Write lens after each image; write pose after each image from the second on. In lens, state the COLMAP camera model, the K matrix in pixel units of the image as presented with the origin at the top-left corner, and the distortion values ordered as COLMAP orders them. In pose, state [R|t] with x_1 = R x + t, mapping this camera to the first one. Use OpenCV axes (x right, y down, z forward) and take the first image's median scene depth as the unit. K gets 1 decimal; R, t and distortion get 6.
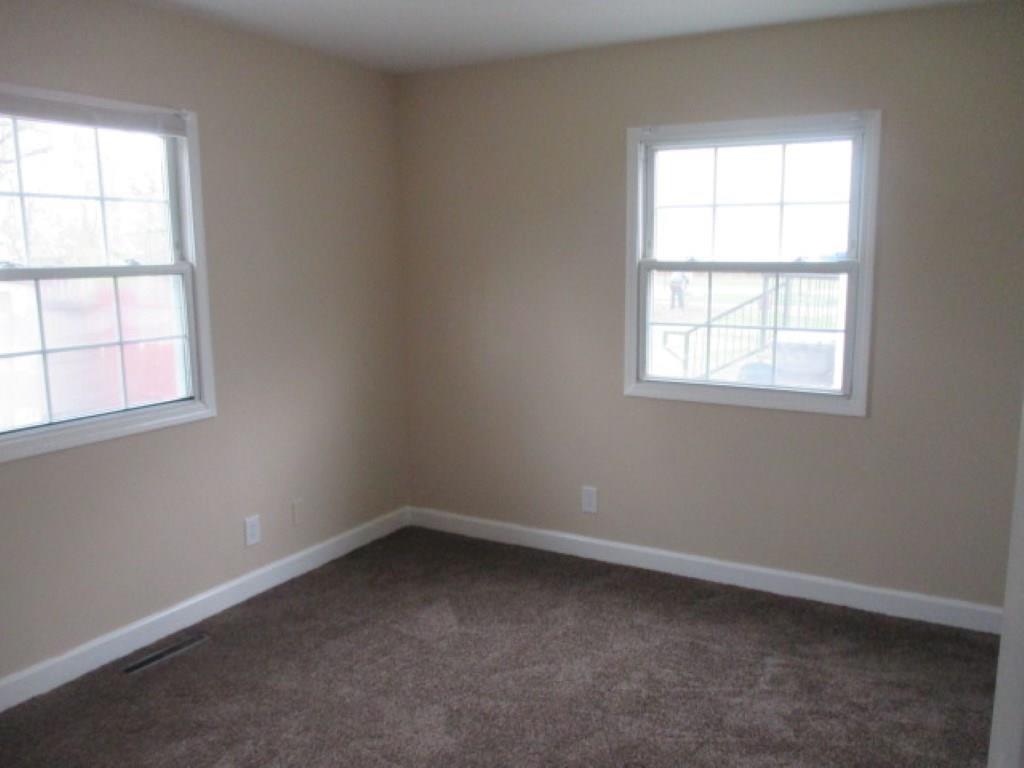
lens RADIAL K [[844.5, 0, 511.9], [0, 844.5, 384.4], [0, 0, 1]] dist [-0.004857, -0.014190]
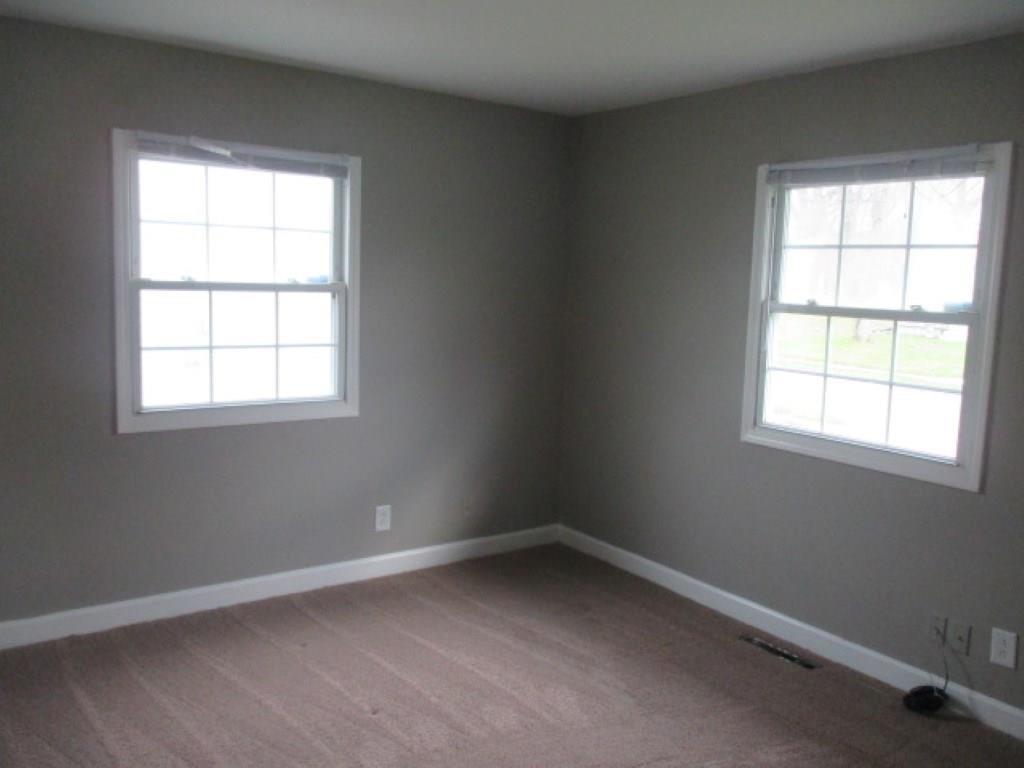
lens RADIAL K [[844.5, 0, 516.0], [0, 844.5, 383.6], [0, 0, 1]] dist [-0.004857, -0.014190]
pose [[0.910194, 0.088567, -0.404601, 0.334752], [-0.105667, 0.994199, -0.020080, -0.005160], [0.400476, 0.061029, 0.914273, 0.014966]]
